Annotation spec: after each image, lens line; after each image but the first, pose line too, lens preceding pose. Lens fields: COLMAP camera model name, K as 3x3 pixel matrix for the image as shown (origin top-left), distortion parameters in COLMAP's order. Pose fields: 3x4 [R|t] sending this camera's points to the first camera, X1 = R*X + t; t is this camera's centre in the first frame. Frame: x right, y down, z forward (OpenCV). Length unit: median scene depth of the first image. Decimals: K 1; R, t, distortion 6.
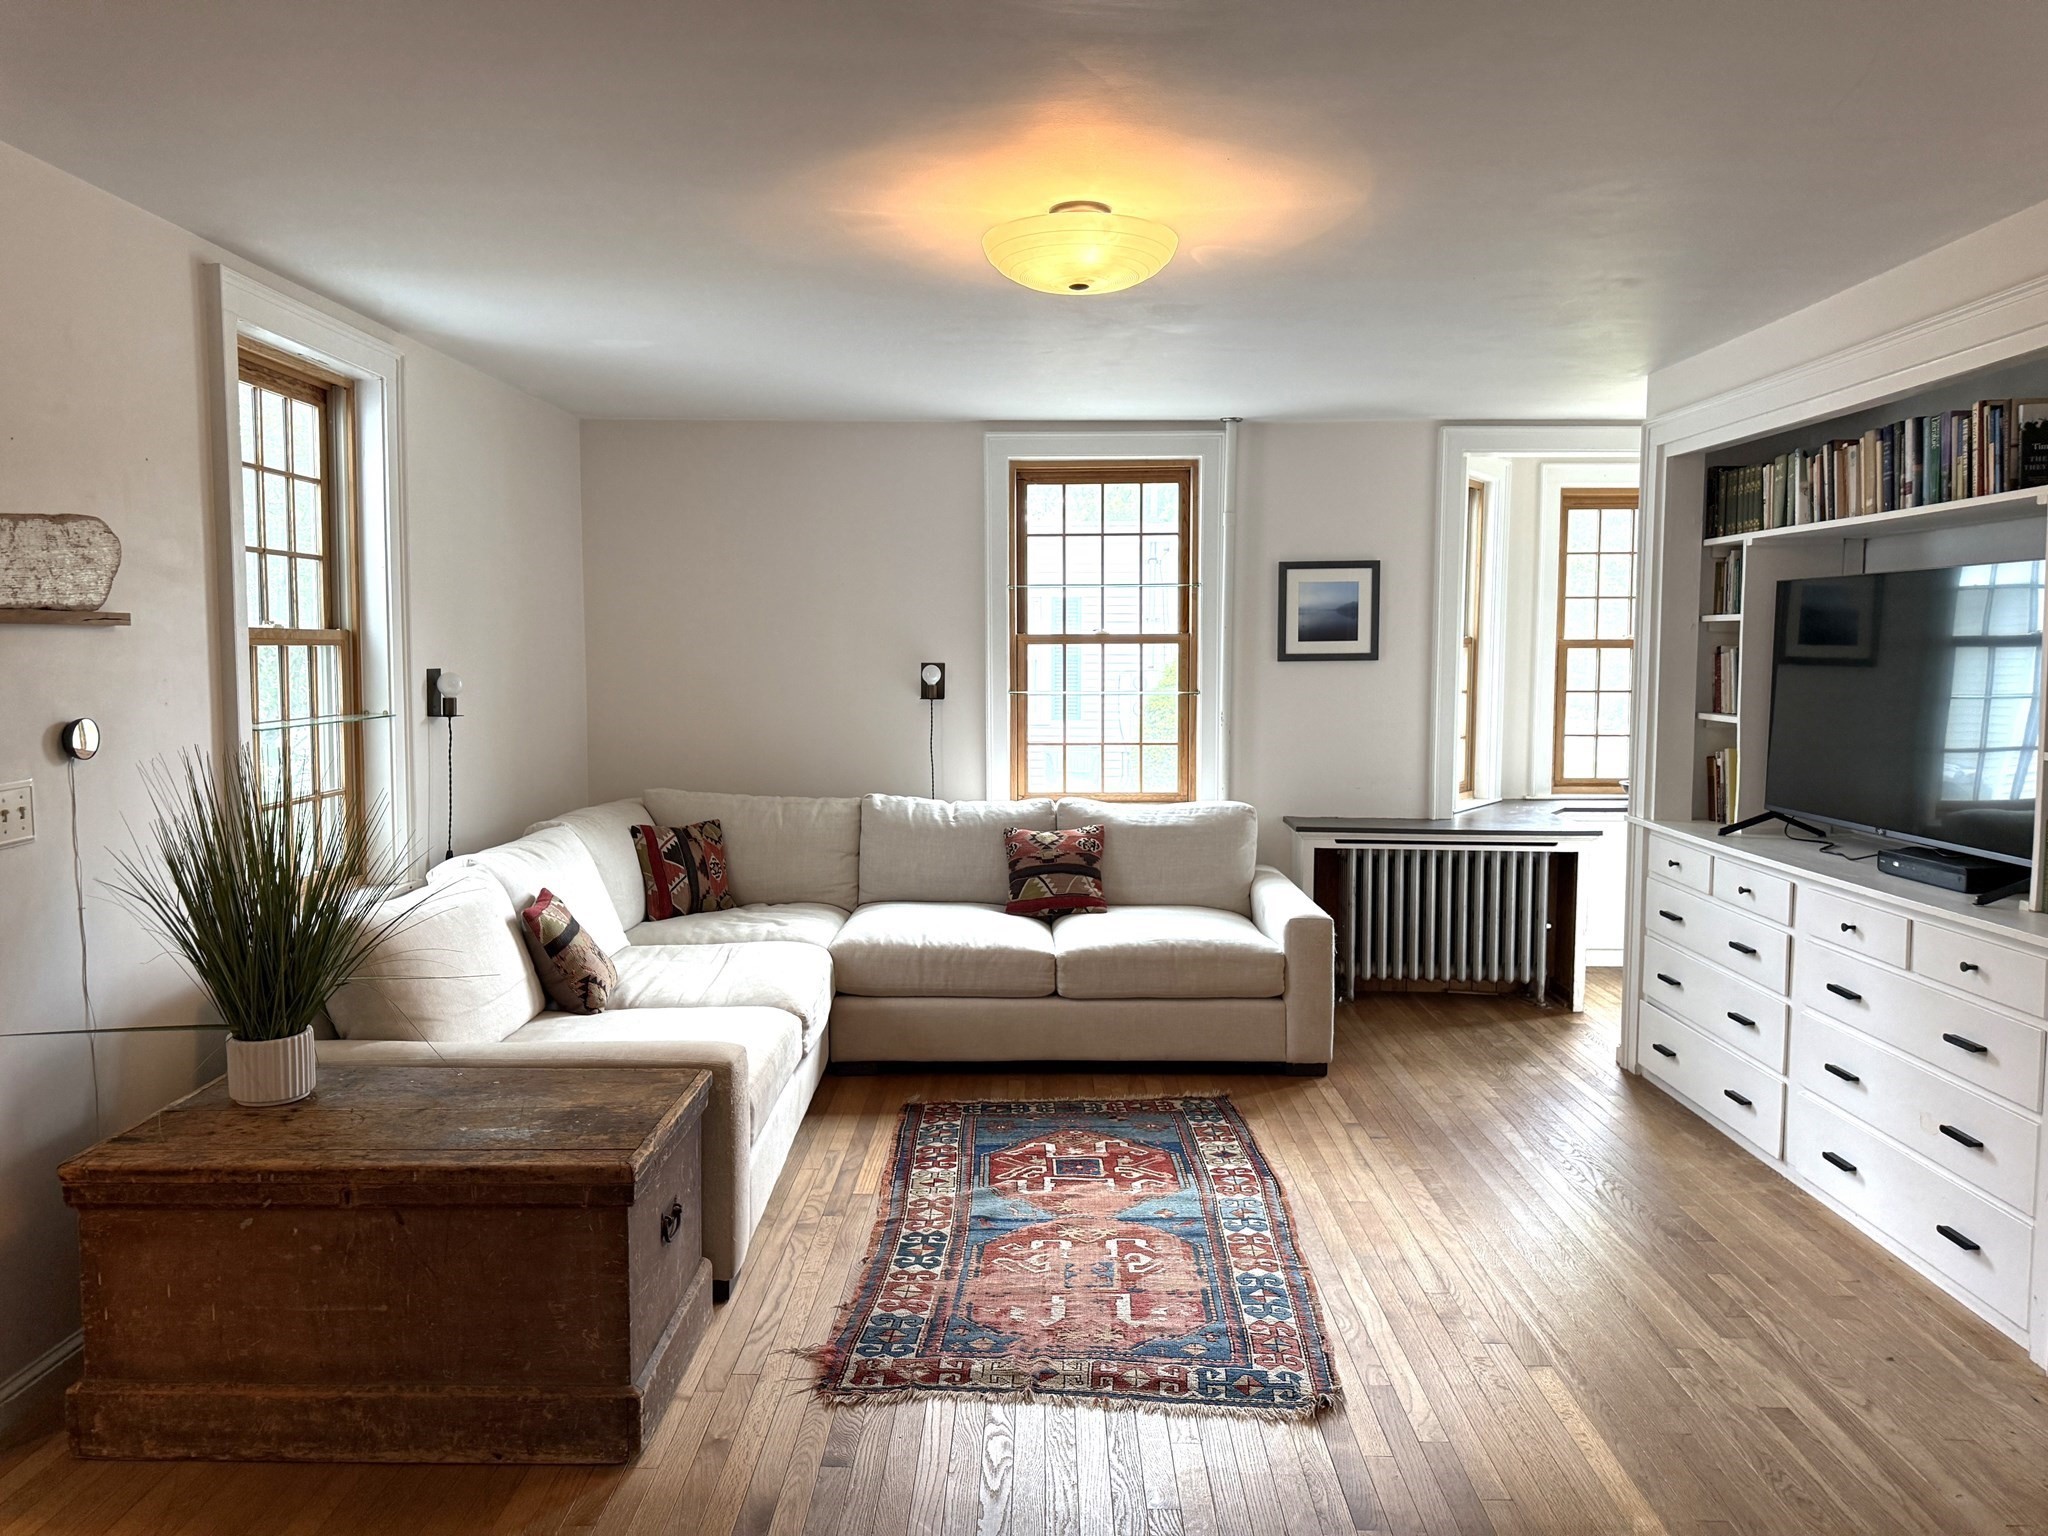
lens RADIAL K [[1415.6, 0, 1017.1], [0, 1415.6, 757.0], [0, 0, 1]] dist [0.099374, -0.125661]
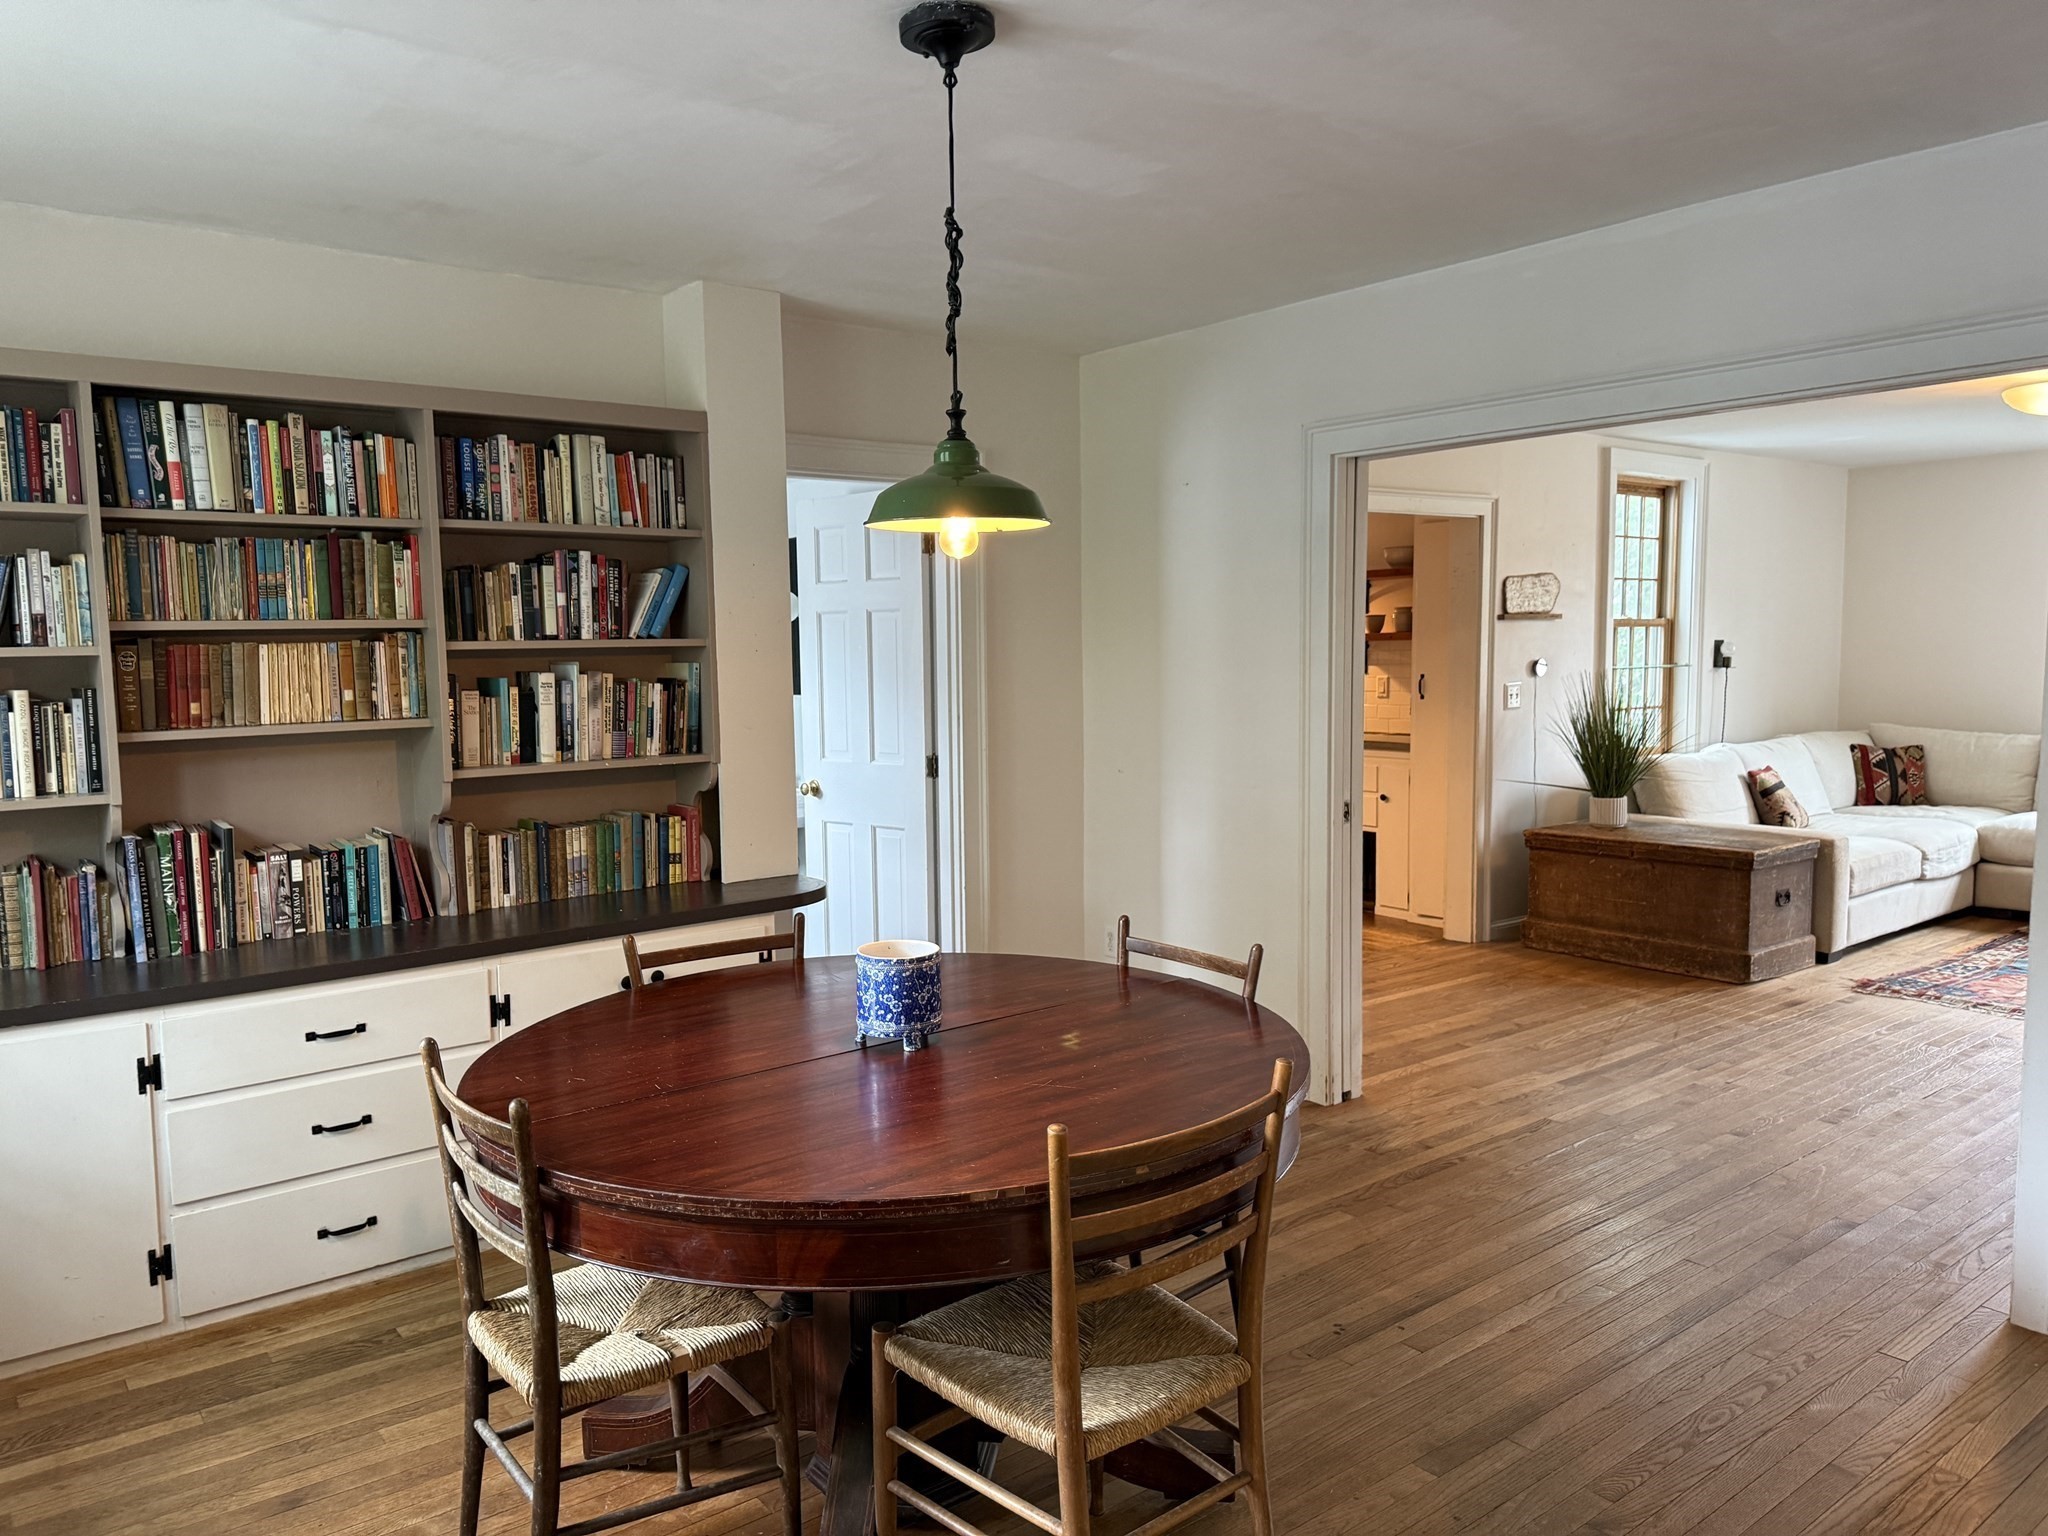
lens RADIAL K [[1450.8, 0, 1024.0], [0, 1450.8, 768.0], [0, 0, 1]] dist [0.106966, -0.144144]
pose [[0.628877, 0.056587, -0.775443, 0.391320], [-0.047657, 0.998278, 0.034199, 0.061744], [0.776043, 0.015448, 0.630491, -0.660228]]
